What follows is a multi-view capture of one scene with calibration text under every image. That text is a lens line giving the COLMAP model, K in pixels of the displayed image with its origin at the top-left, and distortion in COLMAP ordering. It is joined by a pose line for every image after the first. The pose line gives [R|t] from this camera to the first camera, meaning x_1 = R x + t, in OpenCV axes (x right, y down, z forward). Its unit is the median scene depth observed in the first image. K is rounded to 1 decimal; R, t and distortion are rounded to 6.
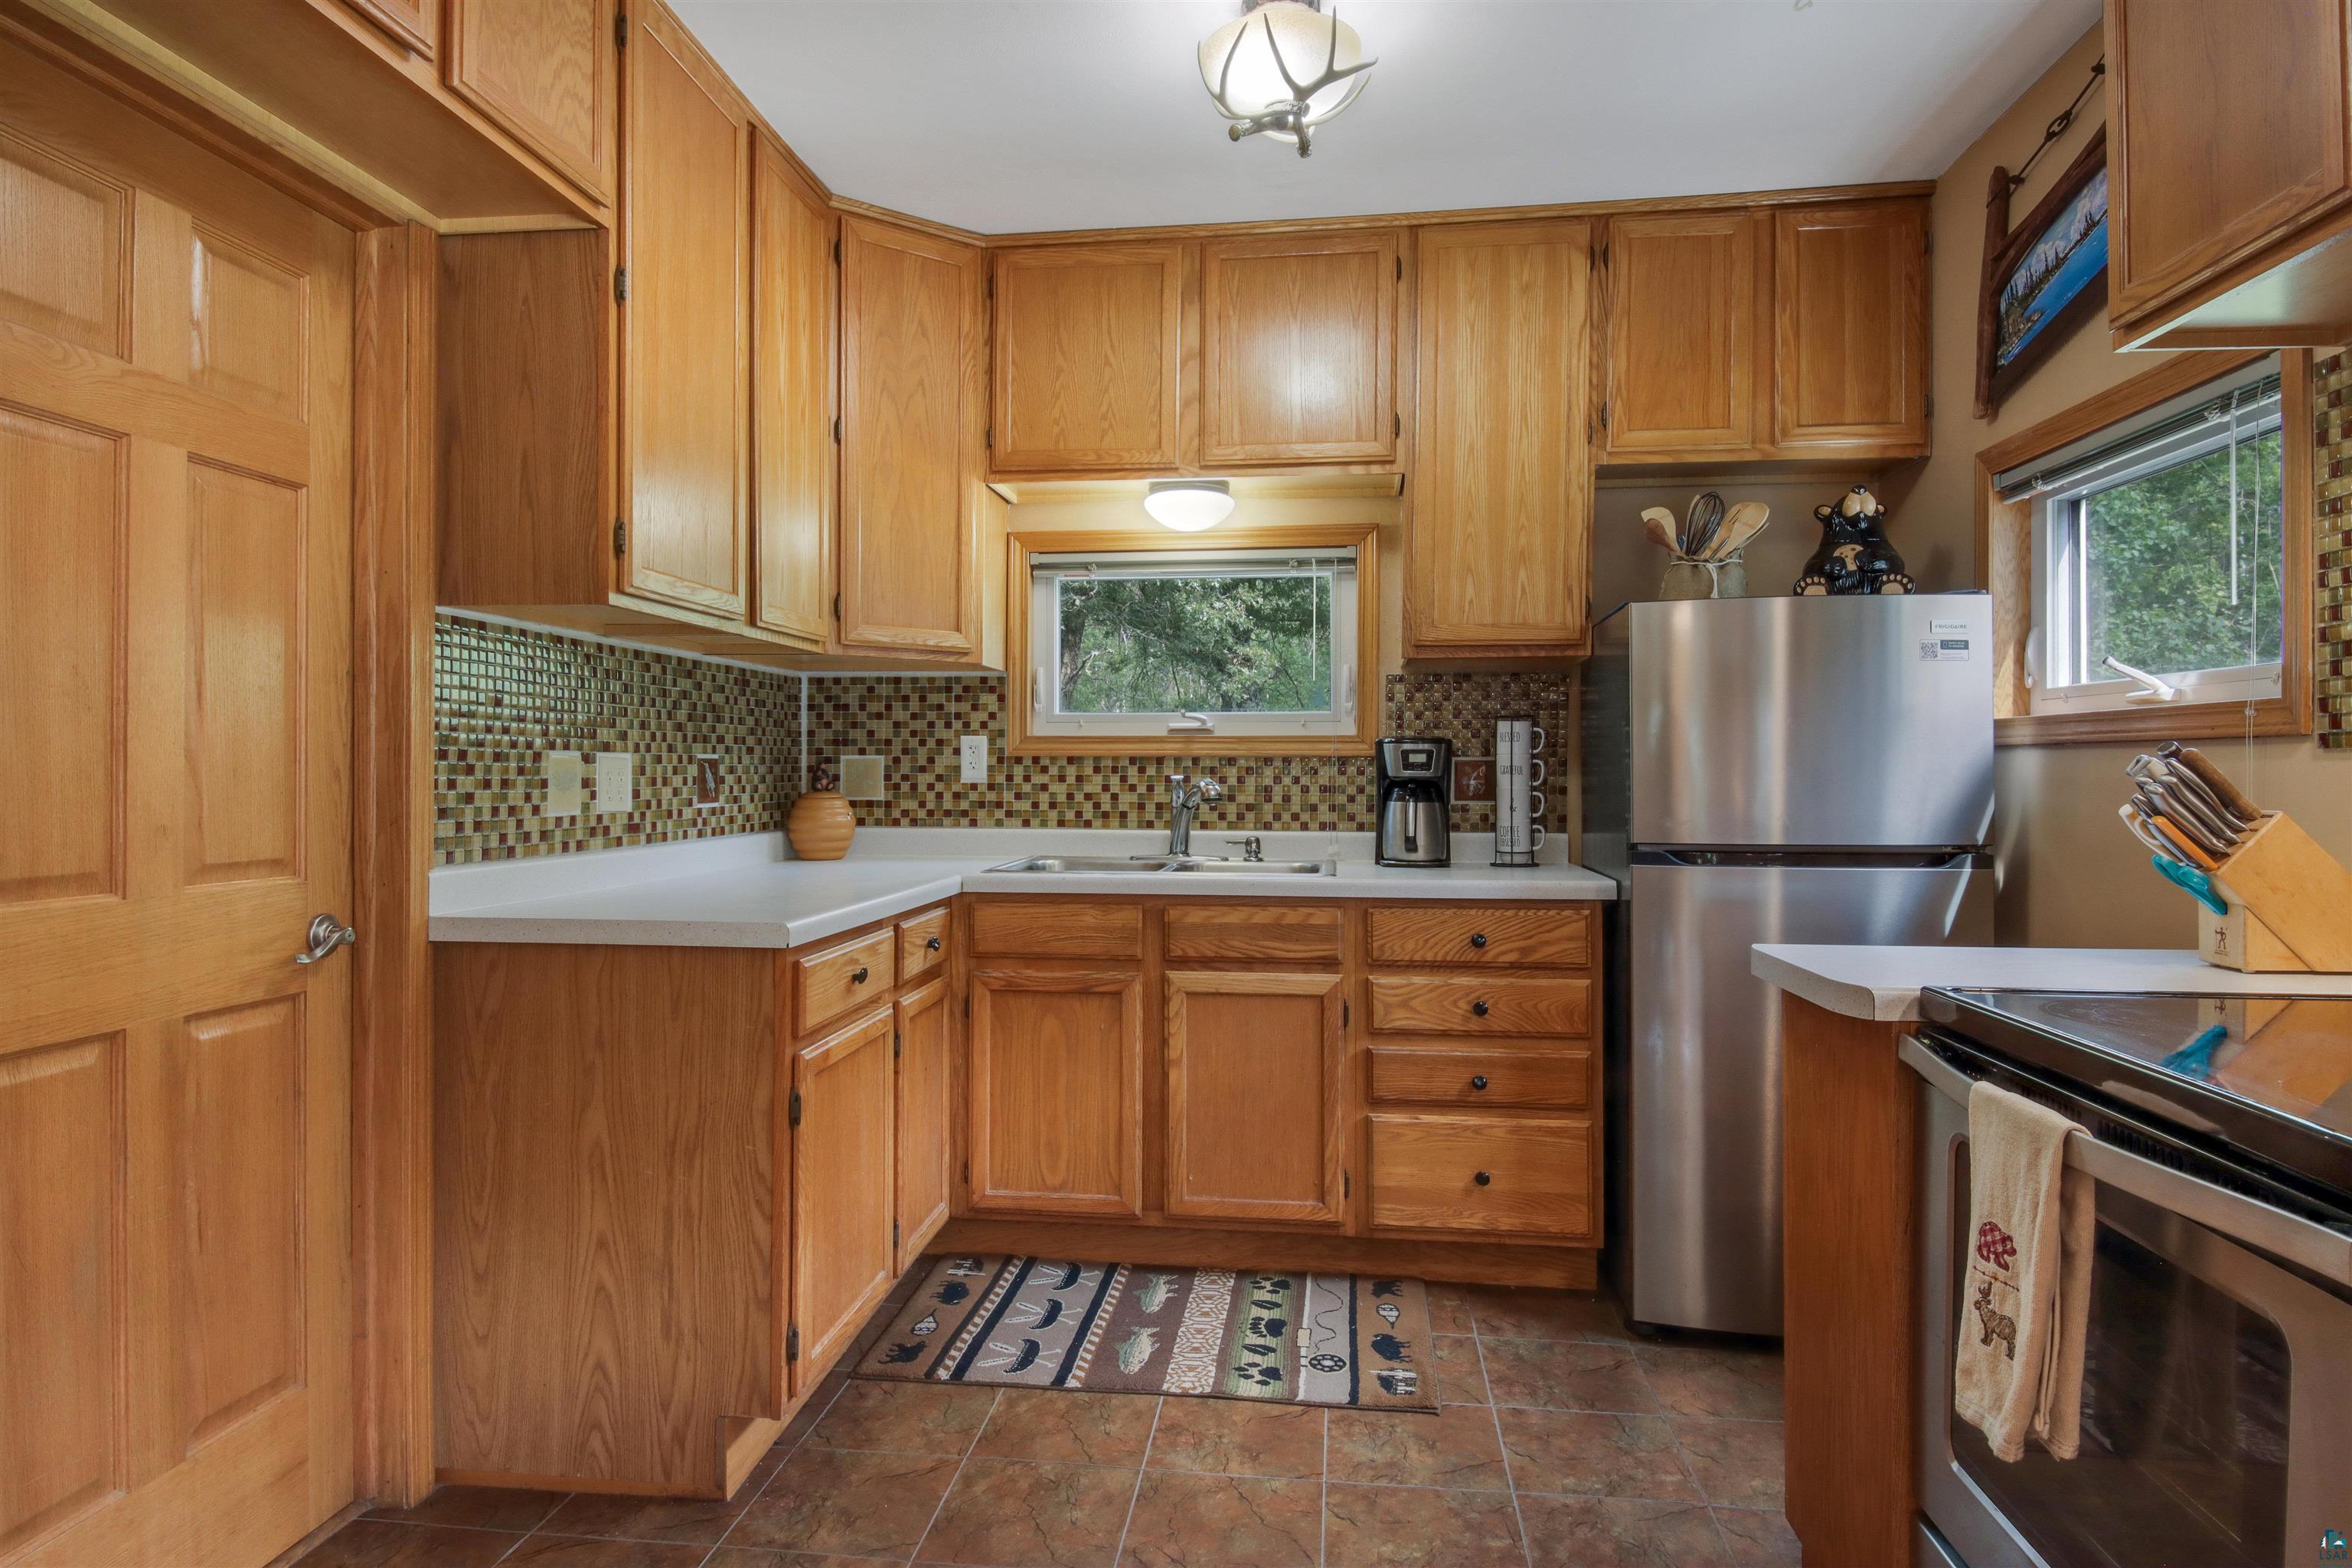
lens RADIAL K [[1354.7, 0, 1161.8], [0, 1354.7, 762.0], [0, 0, 1]] dist [0.039957, -0.057540]
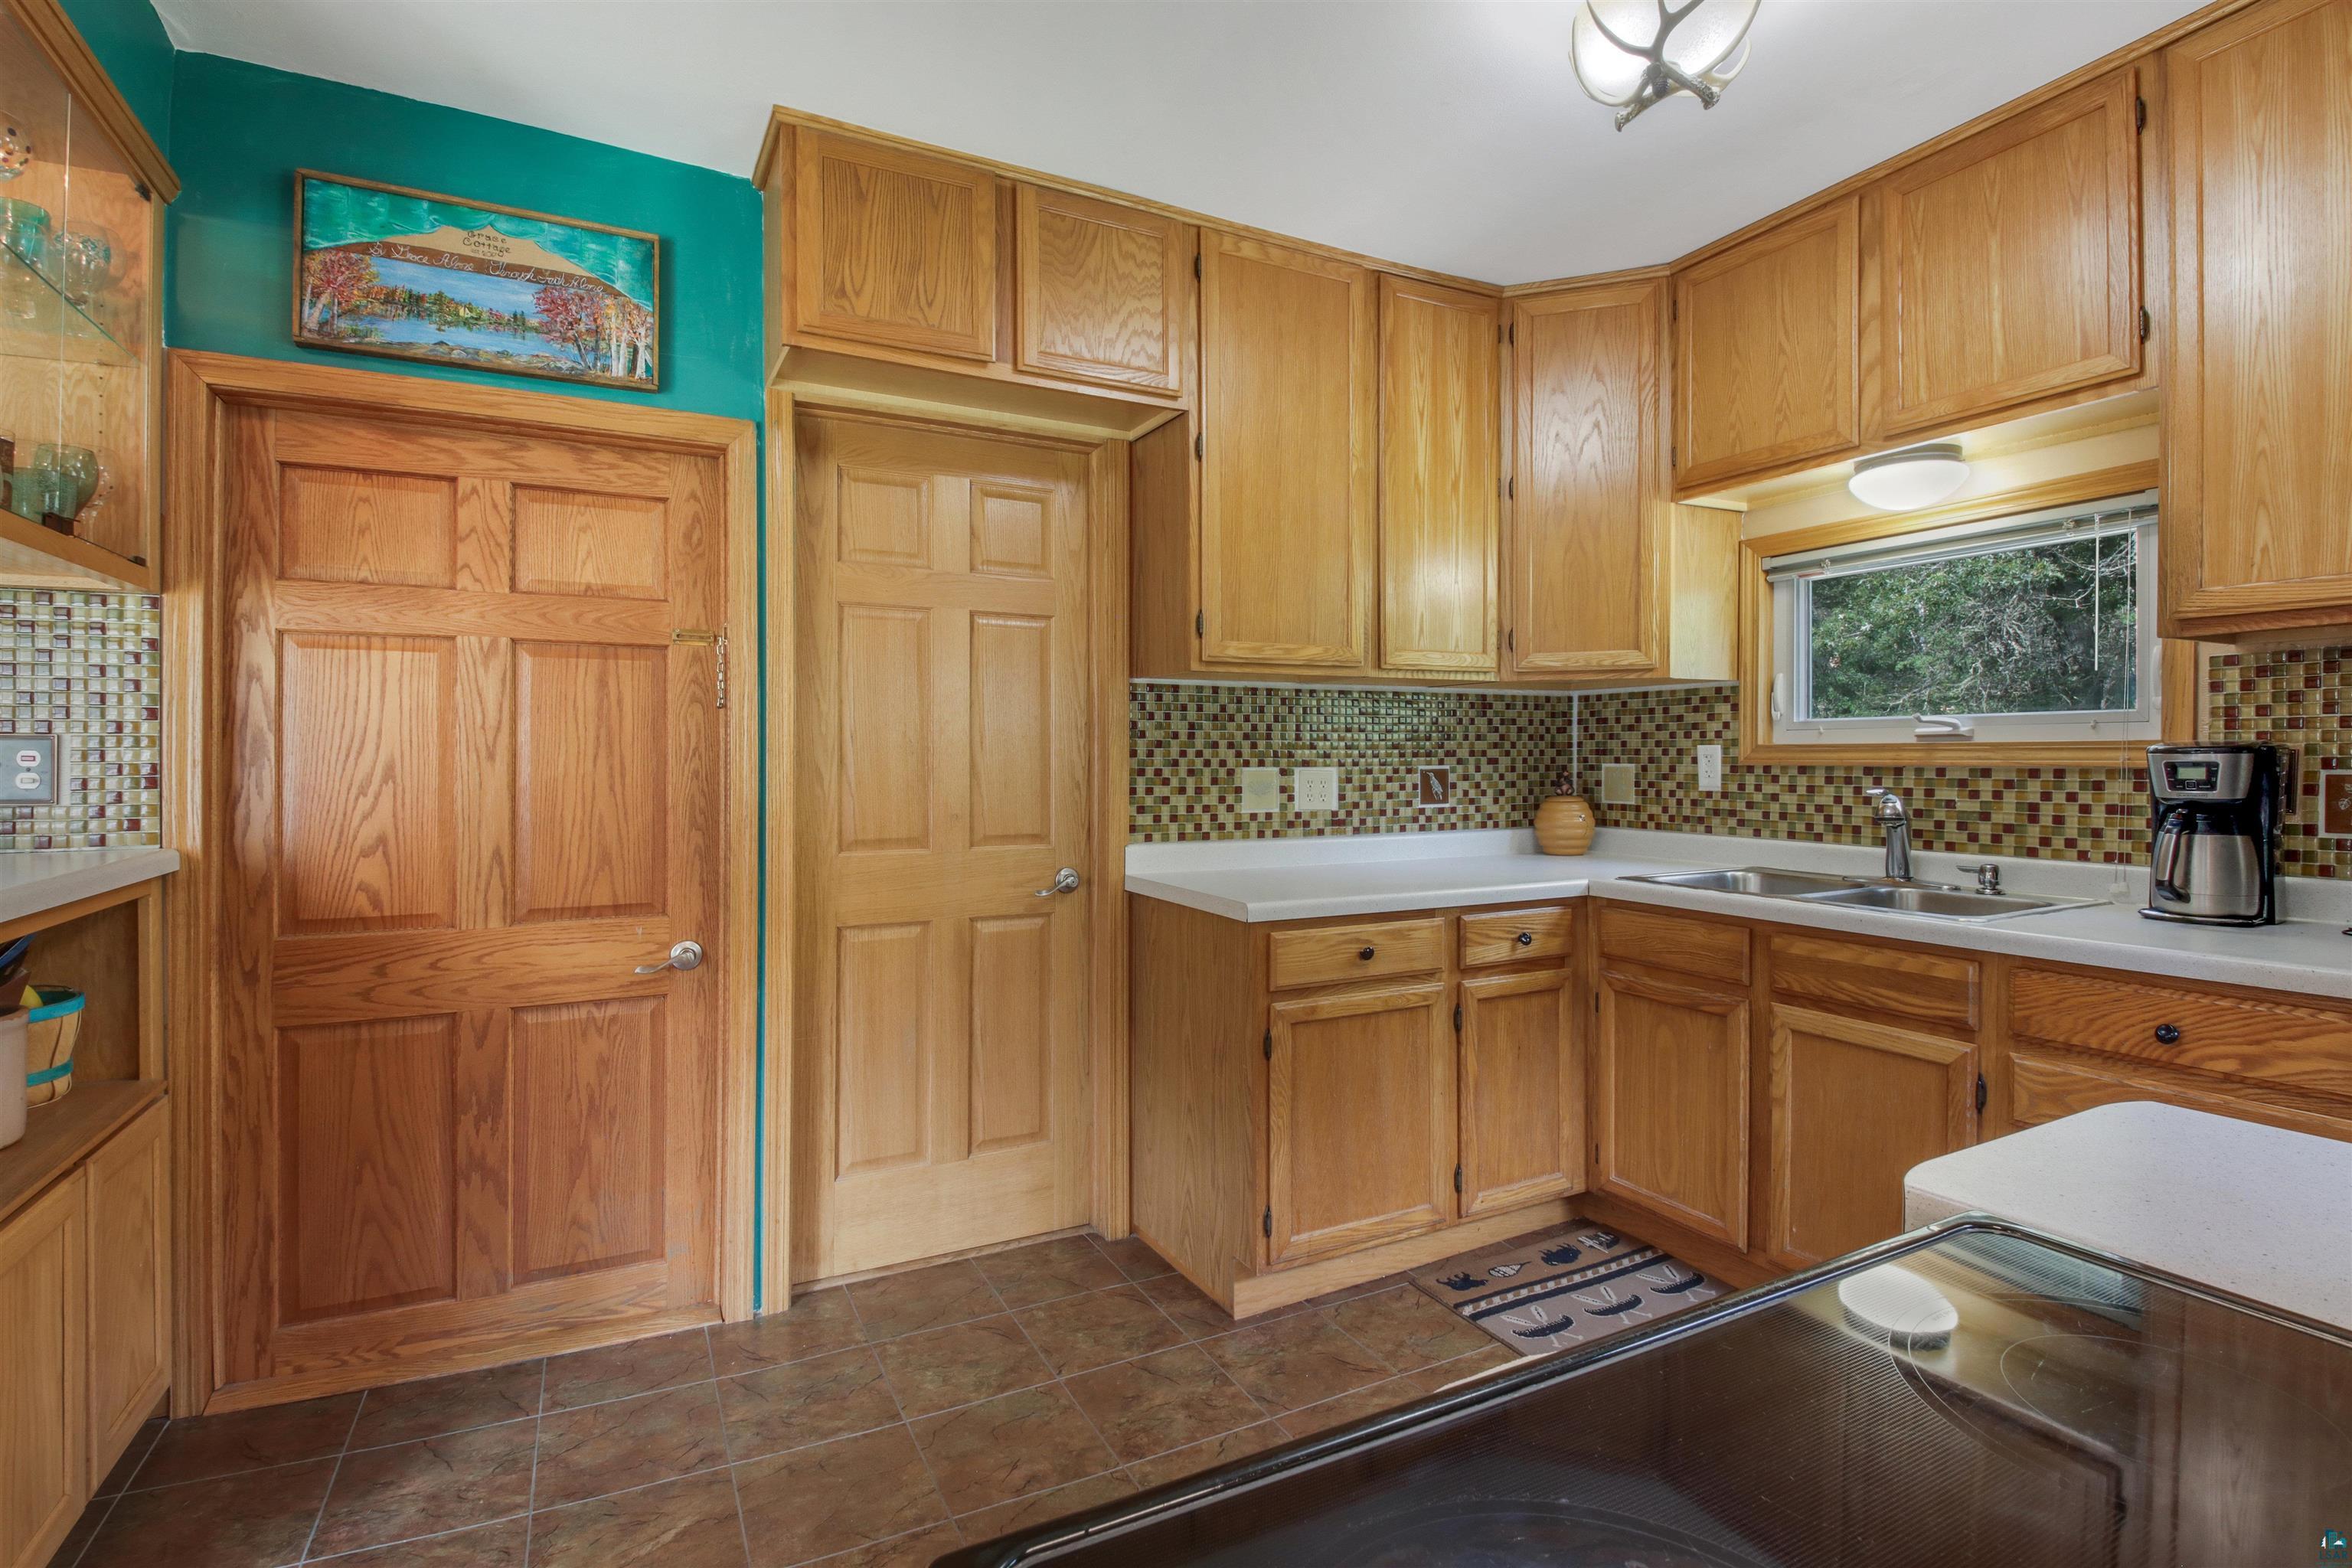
lens RADIAL K [[1101.5, 0, 1167.3], [0, 1101.5, 769.9], [0, 0, 1]] dist [0.002245, -0.018479]
pose [[0.551496, 0.006655, -0.834151, 0.395318], [0.008286, 0.999875, 0.013455, -0.018090], [0.834136, -0.014332, 0.551372, 0.236603]]
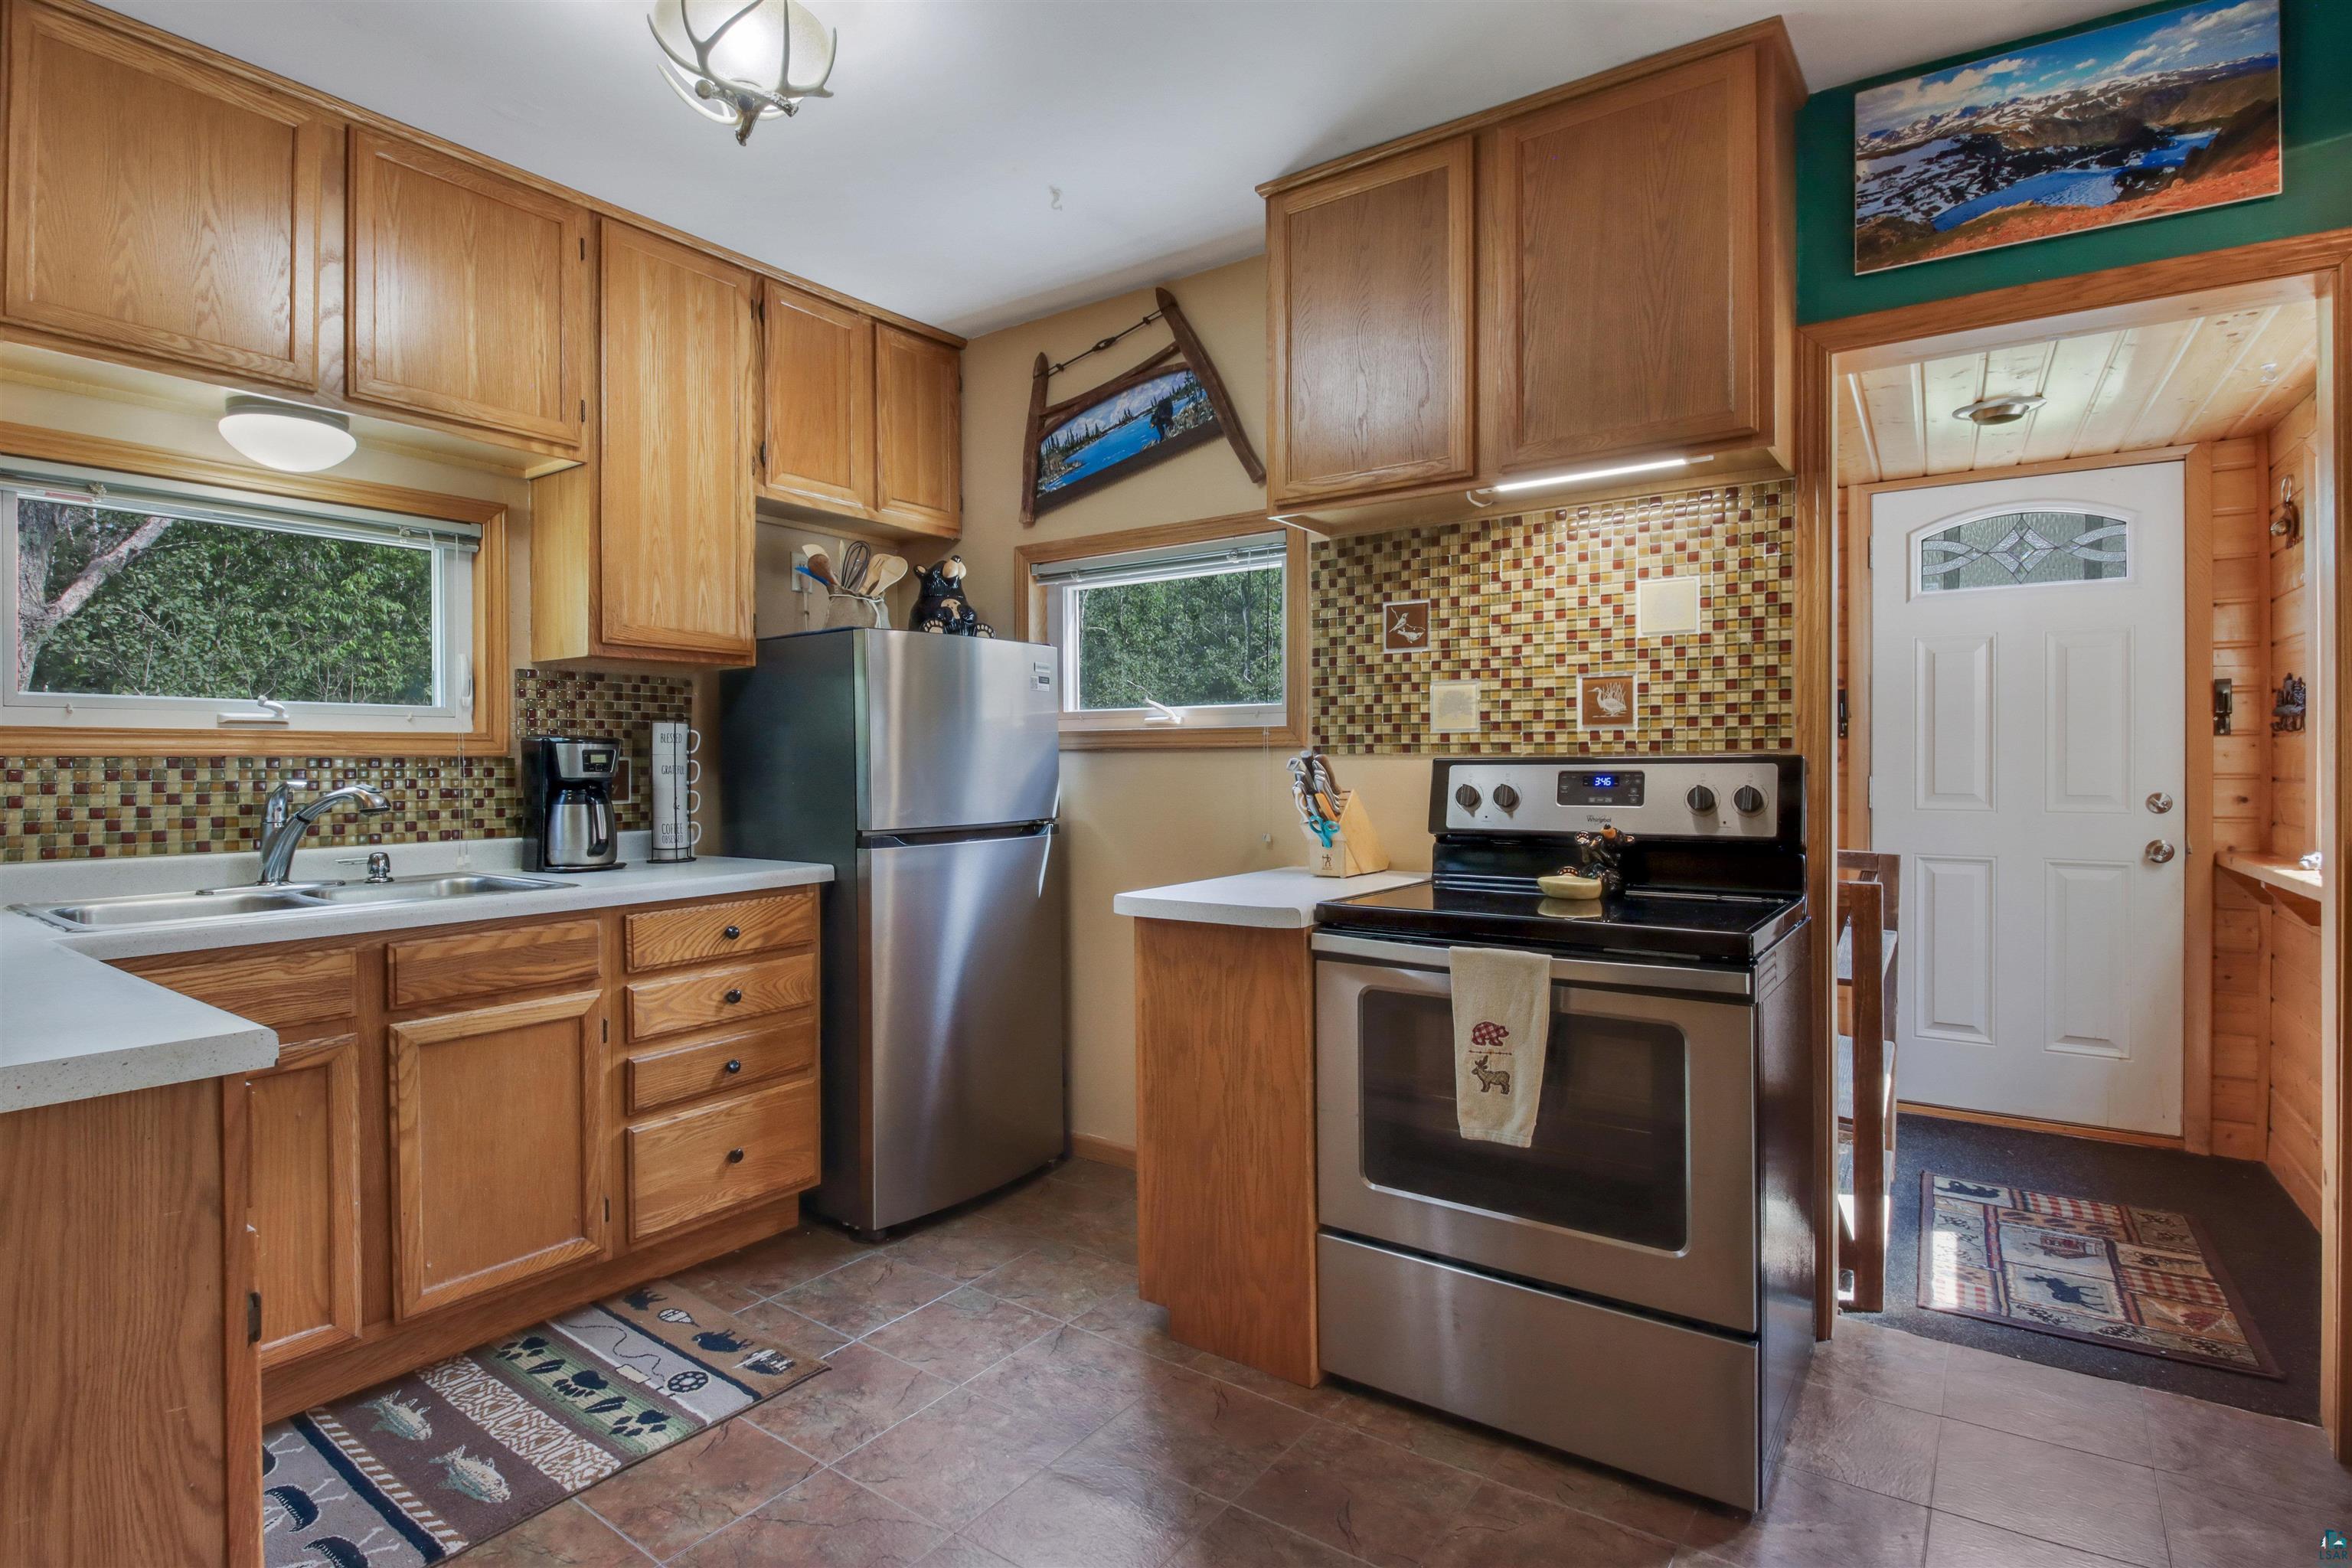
lens RADIAL K [[1172.7, 0, 1155.1], [0, 1172.7, 765.6], [0, 0, 1]] dist [0.001595, -0.020545]
pose [[0.466523, -0.007048, 0.884481, -0.392267], [0.000168, 0.999969, 0.007879, -0.004750], [-0.884509, -0.003527, 0.466509, 0.270517]]
